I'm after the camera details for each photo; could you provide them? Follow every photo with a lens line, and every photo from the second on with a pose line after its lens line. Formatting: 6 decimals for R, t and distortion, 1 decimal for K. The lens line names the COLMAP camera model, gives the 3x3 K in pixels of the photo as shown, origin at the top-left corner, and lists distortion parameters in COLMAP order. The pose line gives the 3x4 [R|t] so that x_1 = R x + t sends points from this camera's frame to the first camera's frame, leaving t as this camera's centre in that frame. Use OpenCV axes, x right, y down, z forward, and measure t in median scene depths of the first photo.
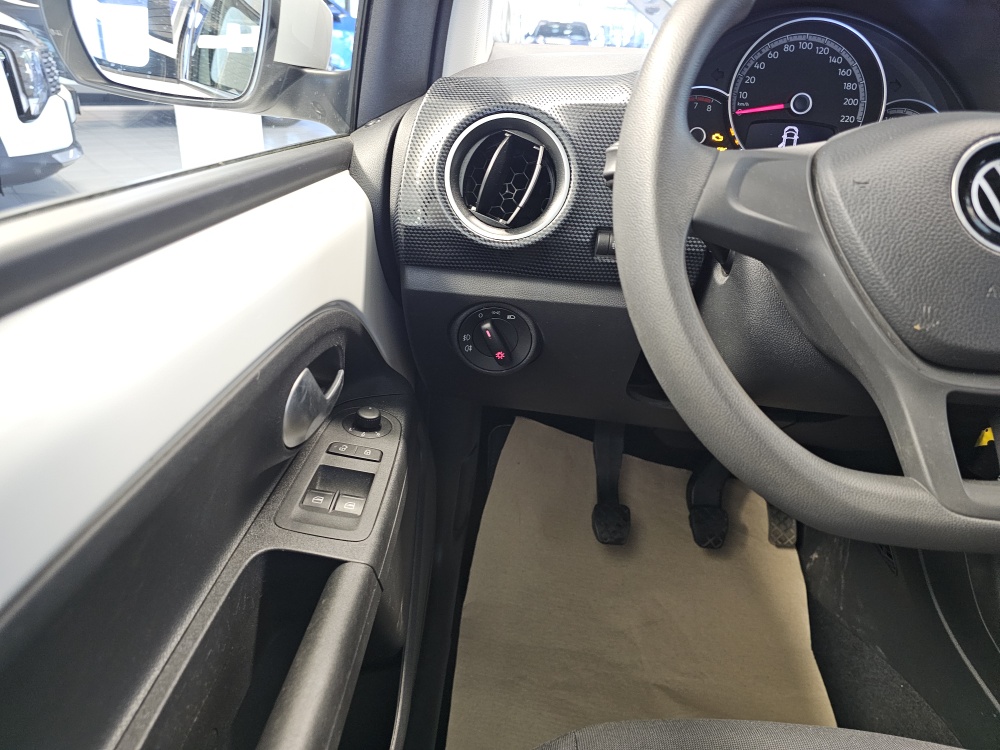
lens RADIAL K [[675.9, 0, 495.5], [0, 675.9, 371.3], [0, 0, 1]] dist [0.013477, 0.002675]
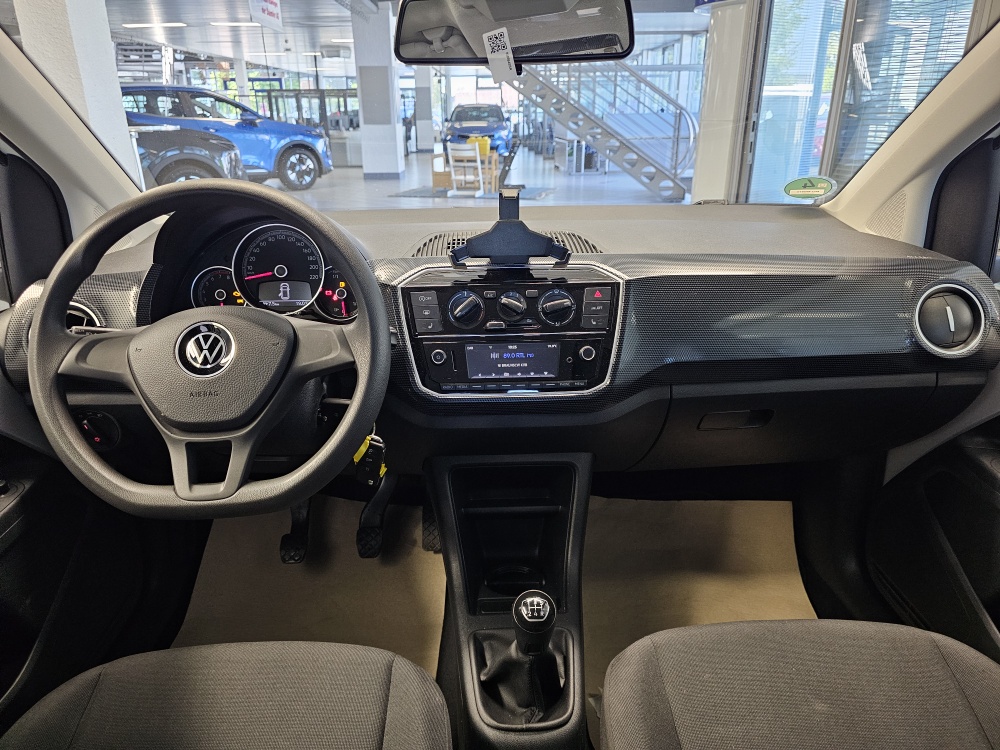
lens RADIAL K [[658.3, 0, 484.7], [0, 658.3, 378.8], [0, 0, 1]] dist [0.074451, -0.061900]
pose [[0.994652, -0.094886, 0.040799, 0.859233], [0.097896, 0.992017, -0.079496, 0.049742], [-0.032930, 0.083065, 0.996000, -0.629298]]
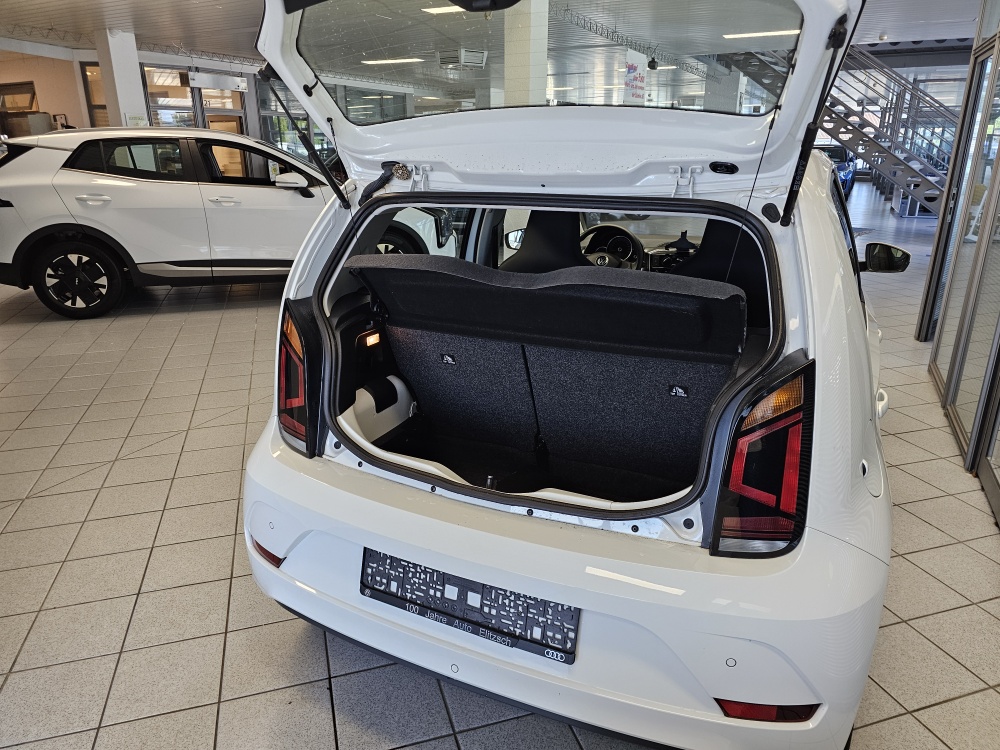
lens RADIAL K [[675.9, 0, 495.5], [0, 675.9, 371.3], [0, 0, 1]] dist [0.013477, 0.002675]
pose [[0.923173, 0.058272, -0.379943, 1.773948], [-0.115628, 0.984760, -0.129917, 1.577396], [0.366582, 0.163868, 0.915841, -4.704879]]
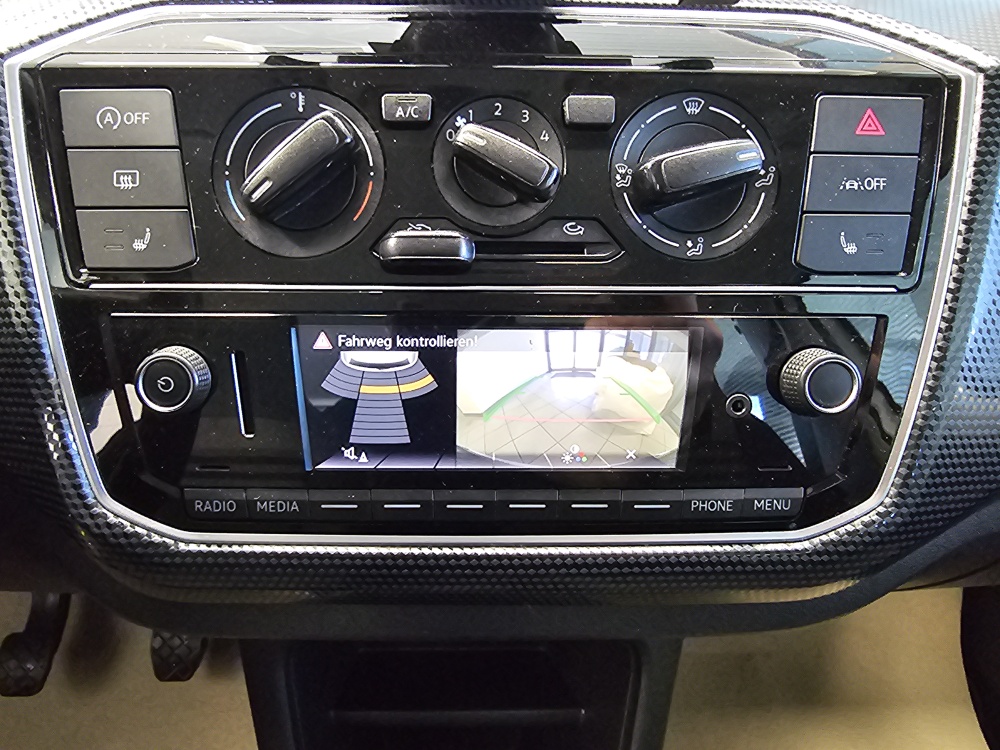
lens RADIAL K [[664.1, 0, 416.0], [0, 664.1, 363.6], [0, 0, 1]] dist [-0.001628, -0.000301]
pose [[0.997351, -0.068797, 0.023612, 0.935524], [0.068013, 0.997154, 0.032540, -0.131648], [-0.025783, -0.030848, 0.999191, 0.466803]]
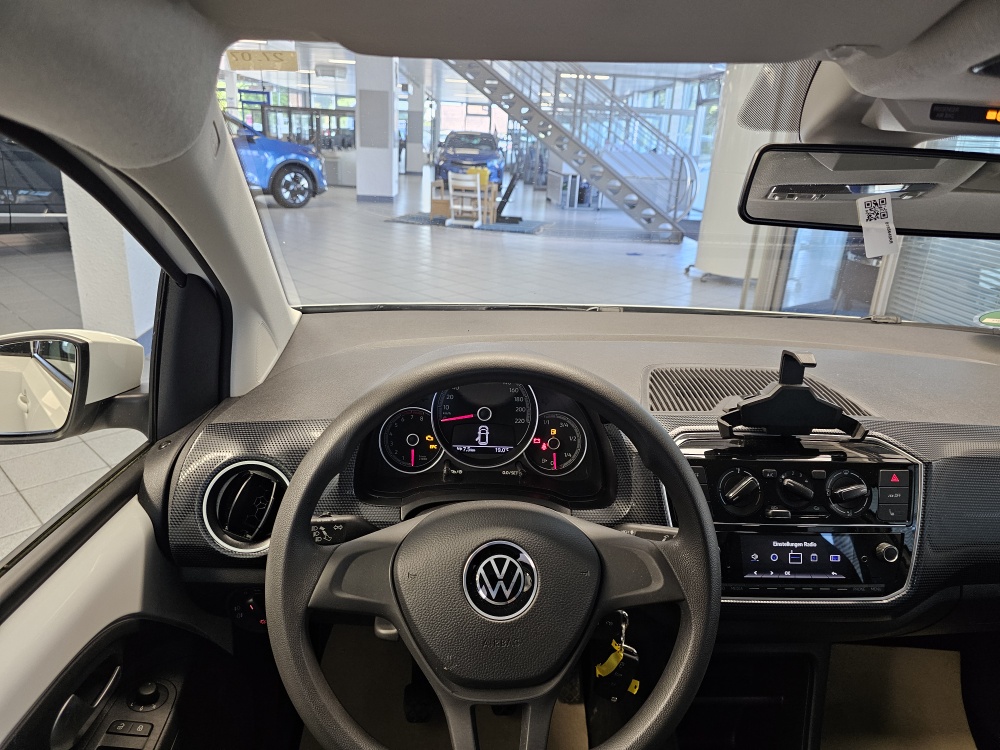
lens RADIAL K [[664.7, 0, 491.0], [0, 664.7, 372.9], [0, 0, 1]] dist [0.055887, -0.052685]
pose [[0.994190, -0.043998, 0.098235, 0.331490], [0.055437, 0.991592, -0.116930, -0.316845], [-0.092264, 0.121697, 0.988270, -0.378254]]
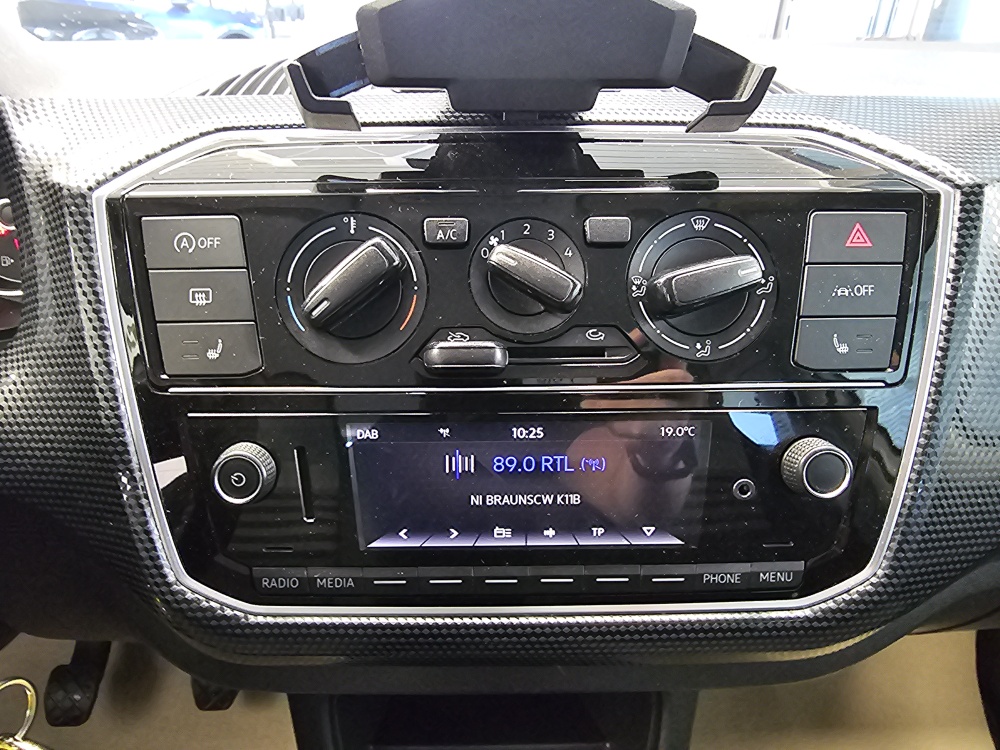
lens RADIAL K [[669.4, 0, 425.6], [0, 669.4, 362.2], [0, 0, 1]] dist [-0.000470, -0.000988]
pose [[0.996779, -0.078995, 0.013833, 0.924520], [0.078658, 0.996626, 0.023428, -0.184813], [-0.015637, -0.022265, 0.999630, 0.420972]]
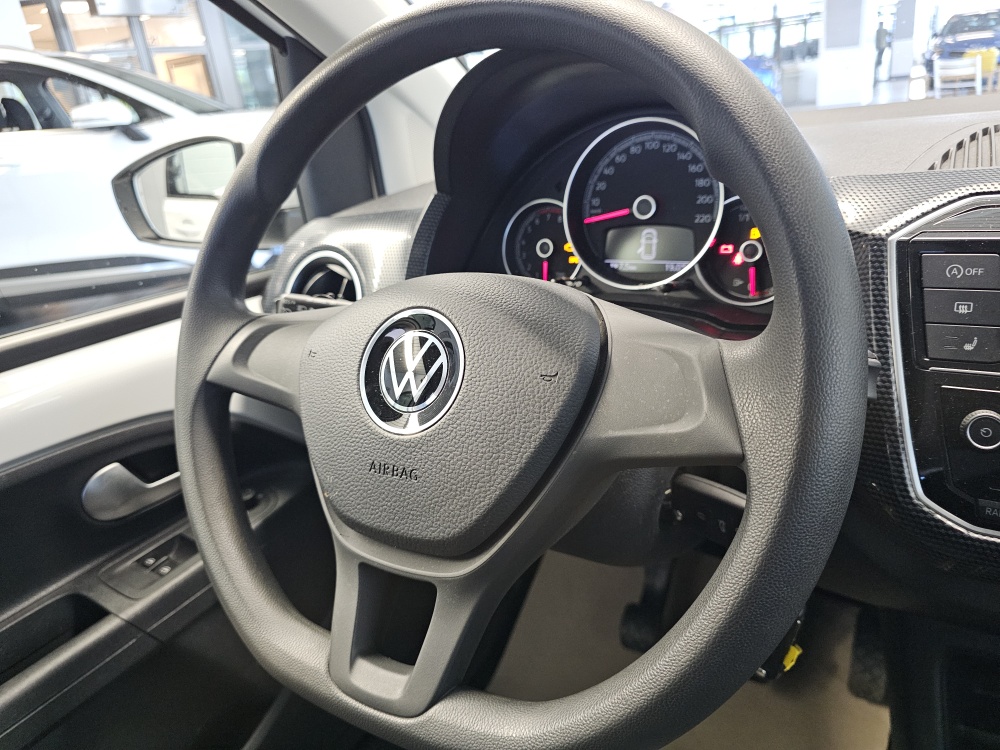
lens RADIAL K [[679.0, 0, 518.3], [0, 679.0, 375.2], [0, 0, 1]] dist [0.051261, -0.064755]
pose [[0.872314, 0.031260, -0.487947, 0.760249], [-0.054725, 0.997926, -0.033901, -0.126151], [0.485875, 0.056275, 0.872215, 0.122378]]
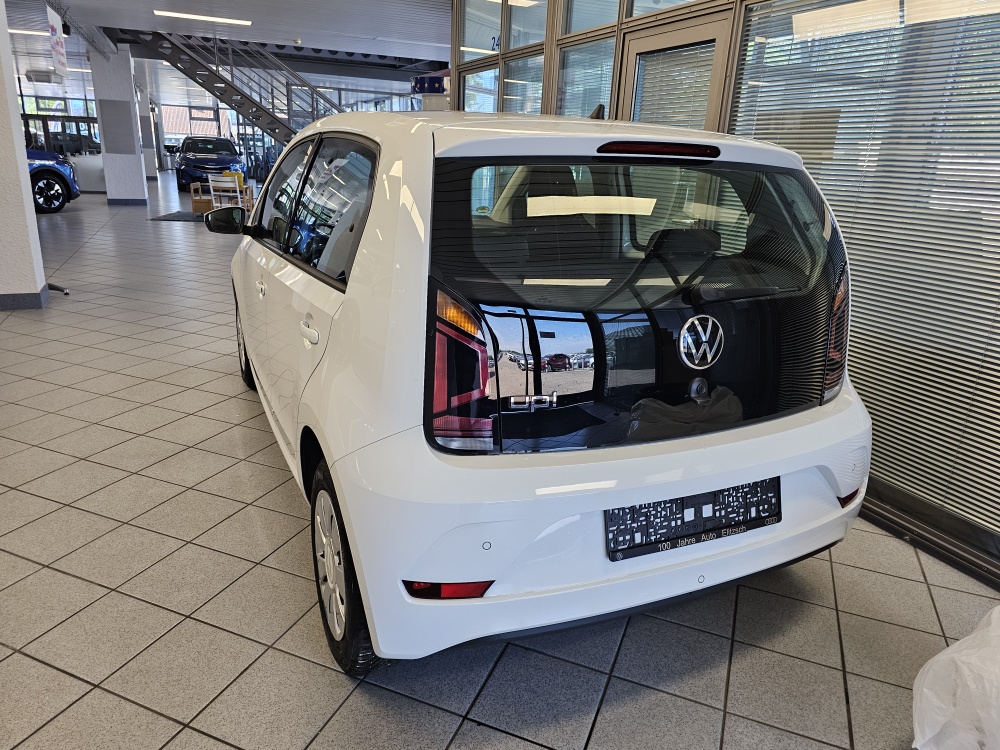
lens RADIAL K [[664.7, 0, 491.0], [0, 664.7, 372.9], [0, 0, 1]] dist [0.055887, -0.052685]
pose [[0.884352, -0.168263, 0.435440, -1.134316], [0.219828, 0.972990, -0.070473, 1.534135], [-0.411821, 0.158045, 0.897455, -4.511855]]
